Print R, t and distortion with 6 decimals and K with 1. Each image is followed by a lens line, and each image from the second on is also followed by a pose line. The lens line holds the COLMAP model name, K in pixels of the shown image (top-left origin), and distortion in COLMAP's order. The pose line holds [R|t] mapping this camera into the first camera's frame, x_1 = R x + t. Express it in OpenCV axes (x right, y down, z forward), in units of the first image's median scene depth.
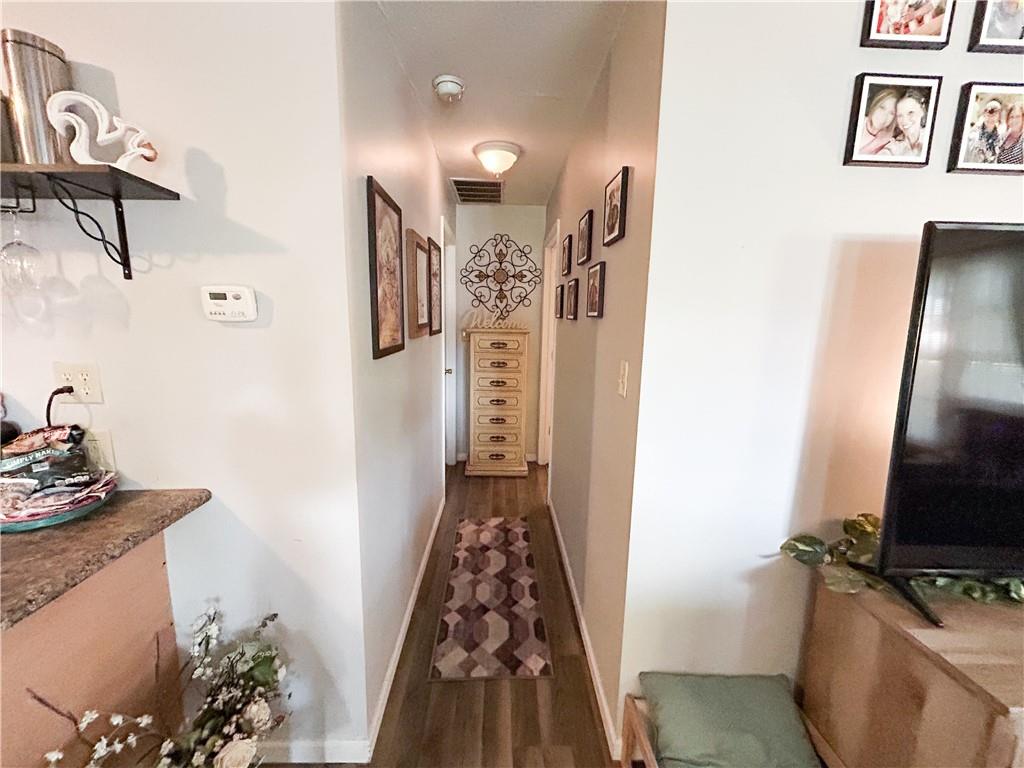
lens RADIAL K [[413.0, 0, 511.7], [0, 413.0, 384.5], [0, 0, 1]] dist [-0.001505, 0.000565]
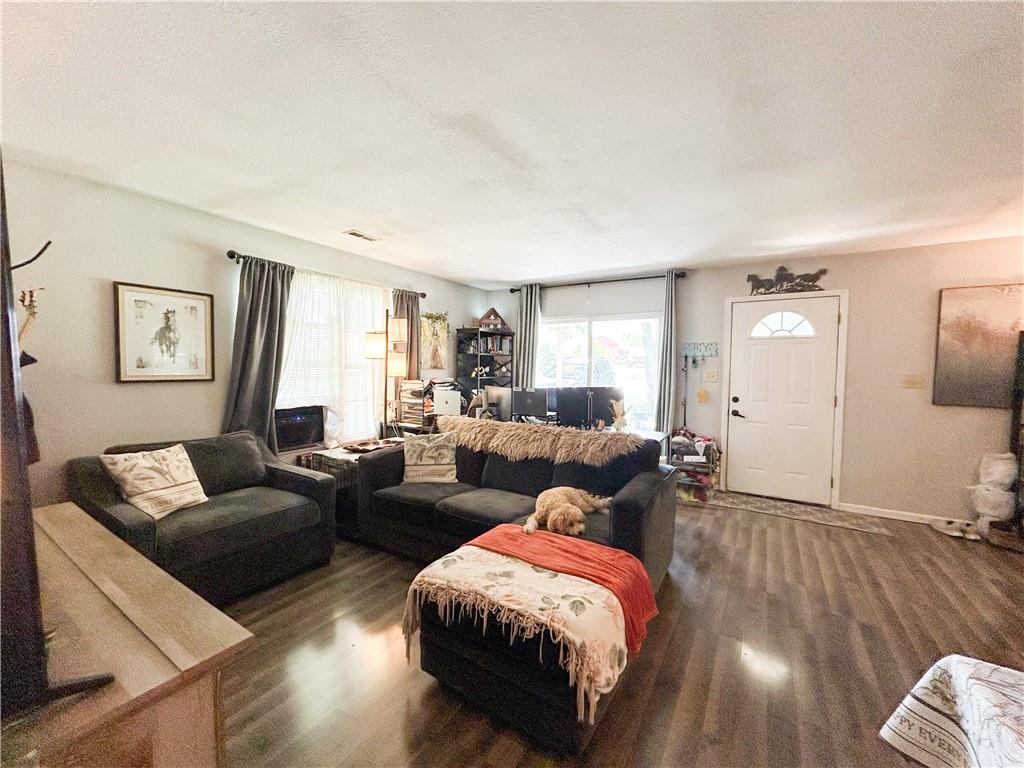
lens RADIAL K [[413.0, 0, 511.7], [0, 413.0, 384.5], [0, 0, 1]] dist [-0.001505, 0.000565]
pose [[-0.831811, -0.056184, 0.552207, -0.025841], [0.058482, 0.980455, 0.187850, -0.074238], [-0.551969, 0.188549, -0.812268, 0.980864]]
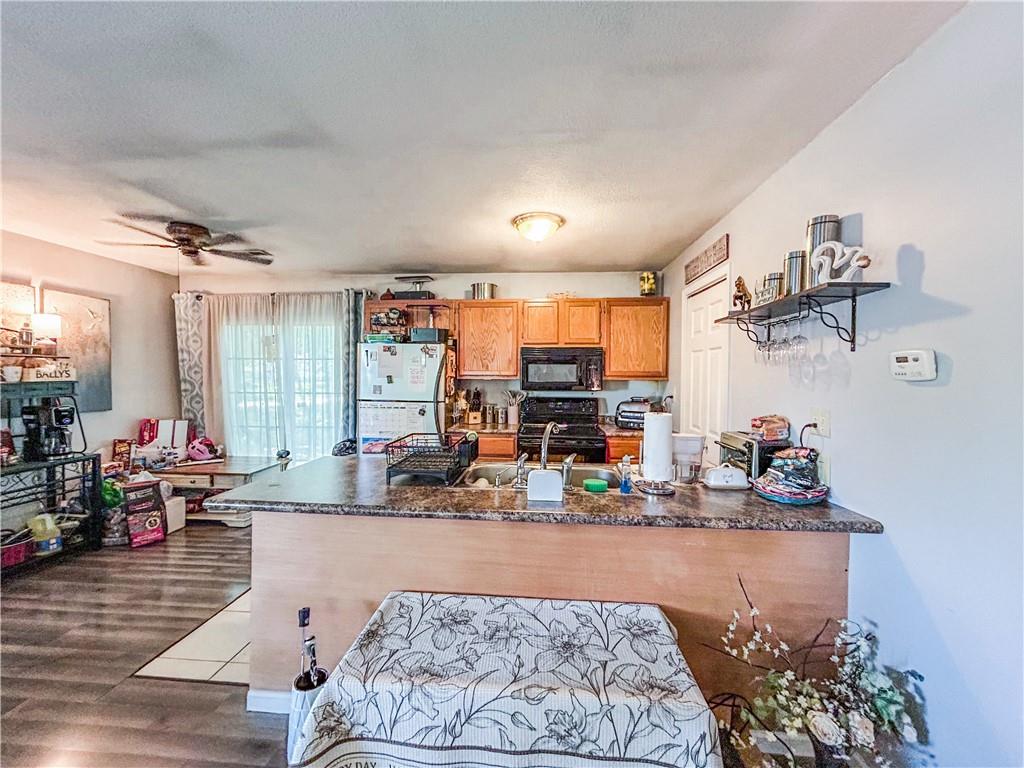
lens RADIAL K [[413.0, 0, 511.7], [0, 413.0, 384.5], [0, 0, 1]] dist [-0.001505, 0.000565]
pose [[-0.107869, 0.003281, -0.994160, 0.593592], [-0.169290, 0.985329, 0.021621, 0.021086], [0.979645, 0.170634, -0.105731, 0.035465]]
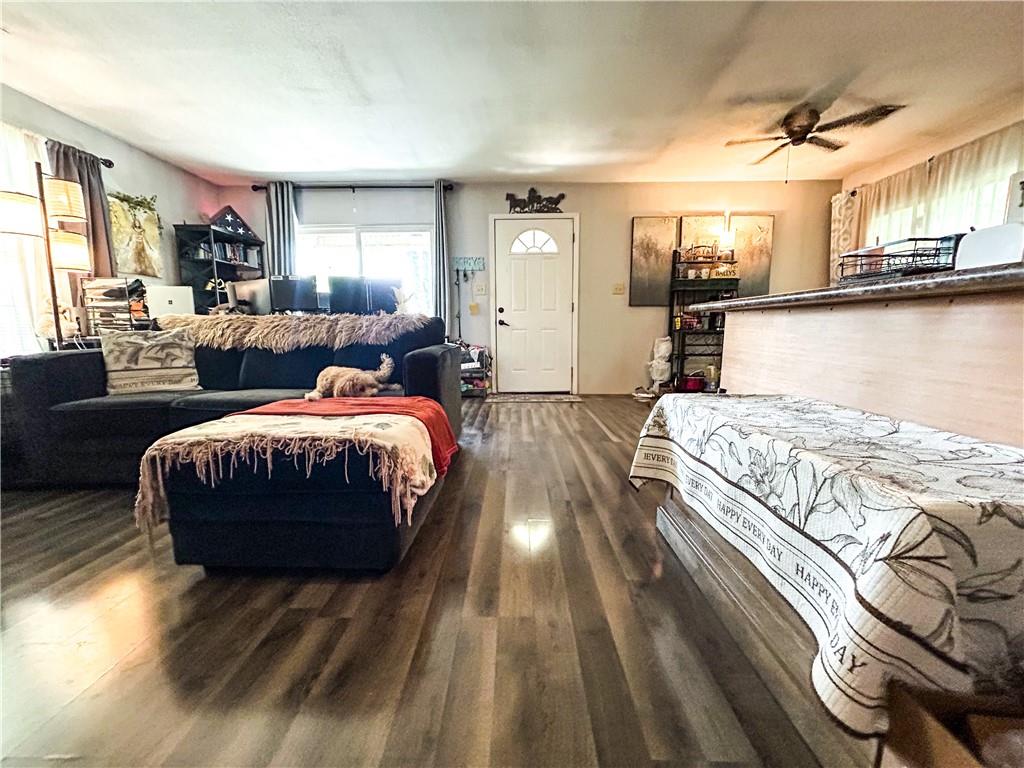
lens RADIAL K [[413.0, 0, 511.7], [0, 413.0, 384.5], [0, 0, 1]] dist [-0.001505, 0.000565]
pose [[-0.998970, -0.021098, 0.040179, 0.064724], [-0.008451, 0.956361, 0.292066, 0.428239], [-0.044587, 0.291425, -0.955554, 1.046437]]
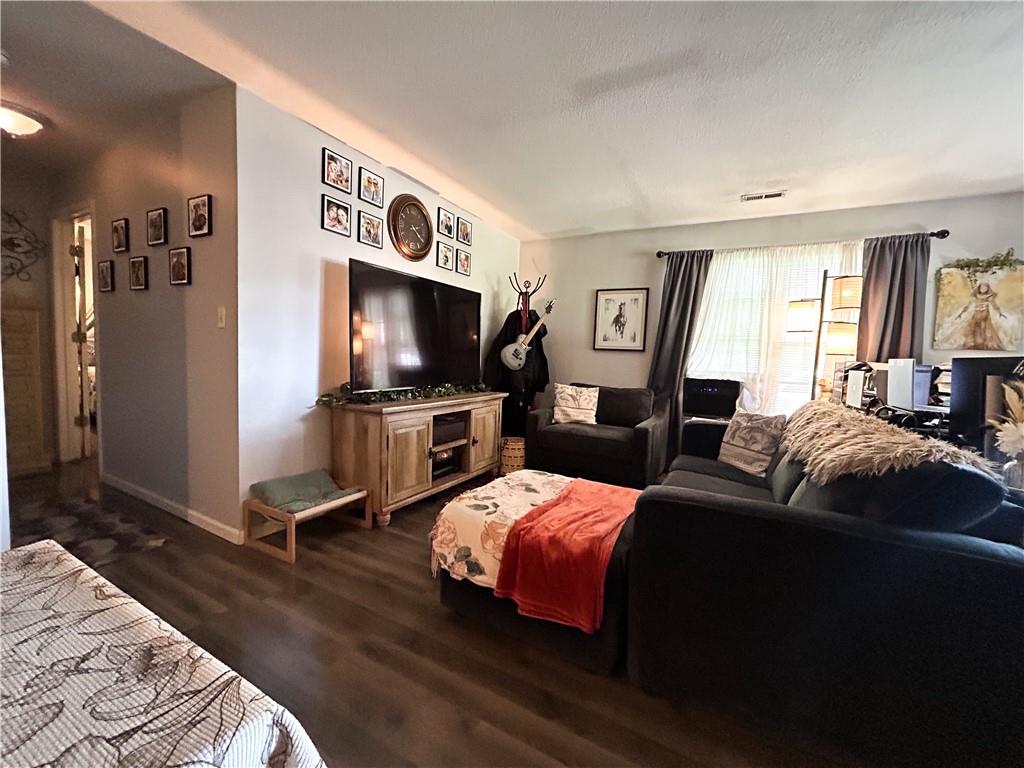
lens RADIAL K [[413.0, 0, 511.7], [0, 413.0, 384.5], [0, 0, 1]] dist [-0.001505, 0.000565]
pose [[0.501359, -0.061811, 0.863029, -0.764311], [0.105749, 0.994345, 0.009783, 0.460871], [-0.858753, 0.086360, 0.505060, -1.080027]]
